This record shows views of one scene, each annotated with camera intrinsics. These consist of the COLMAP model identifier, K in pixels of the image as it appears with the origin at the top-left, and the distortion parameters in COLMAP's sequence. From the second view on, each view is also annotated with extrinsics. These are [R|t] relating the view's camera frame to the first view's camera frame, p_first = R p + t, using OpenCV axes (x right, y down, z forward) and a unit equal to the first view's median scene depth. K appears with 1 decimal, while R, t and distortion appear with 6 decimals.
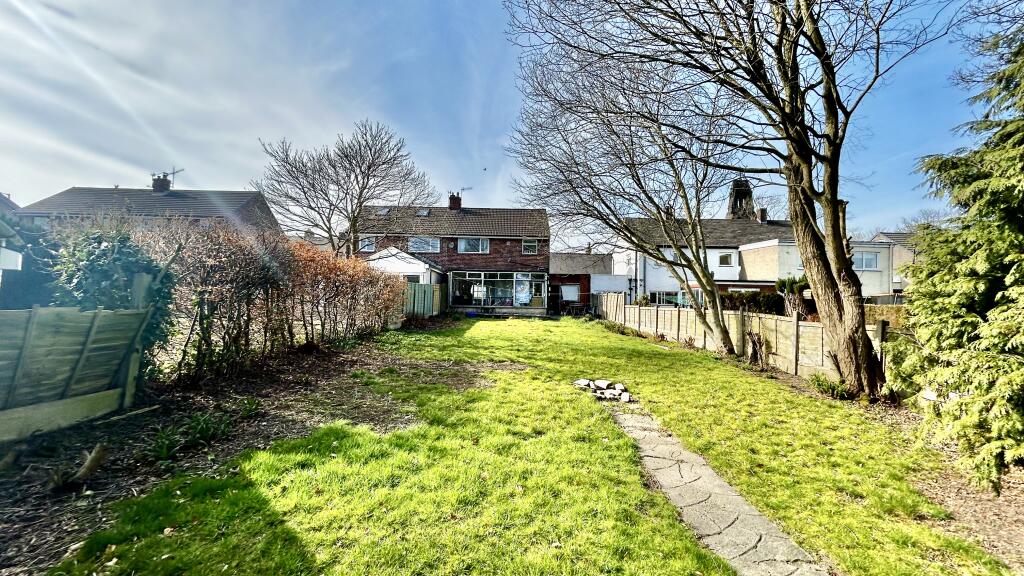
lens RADIAL K [[413.4, 0, 512.0], [0, 413.4, 288.0], [0, 0, 1]] dist [-0.000320, 0.000151]
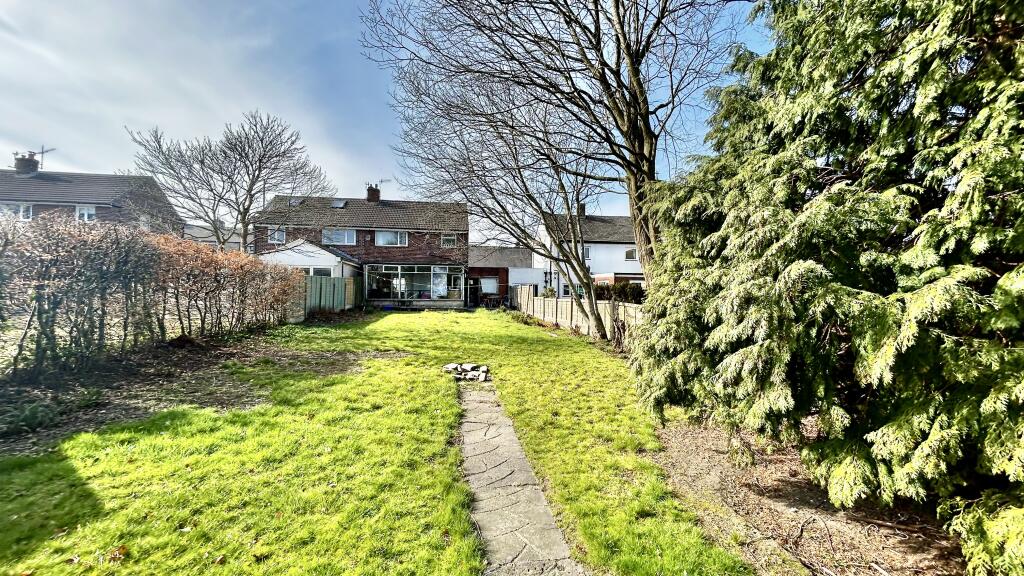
lens RADIAL K [[413.4, 0, 512.0], [0, 413.4, 288.0], [0, 0, 1]] dist [-0.000320, 0.000151]
pose [[0.988932, -0.006027, 0.148248, 0.130497], [0.003465, 0.999840, 0.017539, 0.000043], [-0.148330, -0.016832, 0.988795, -0.088975]]
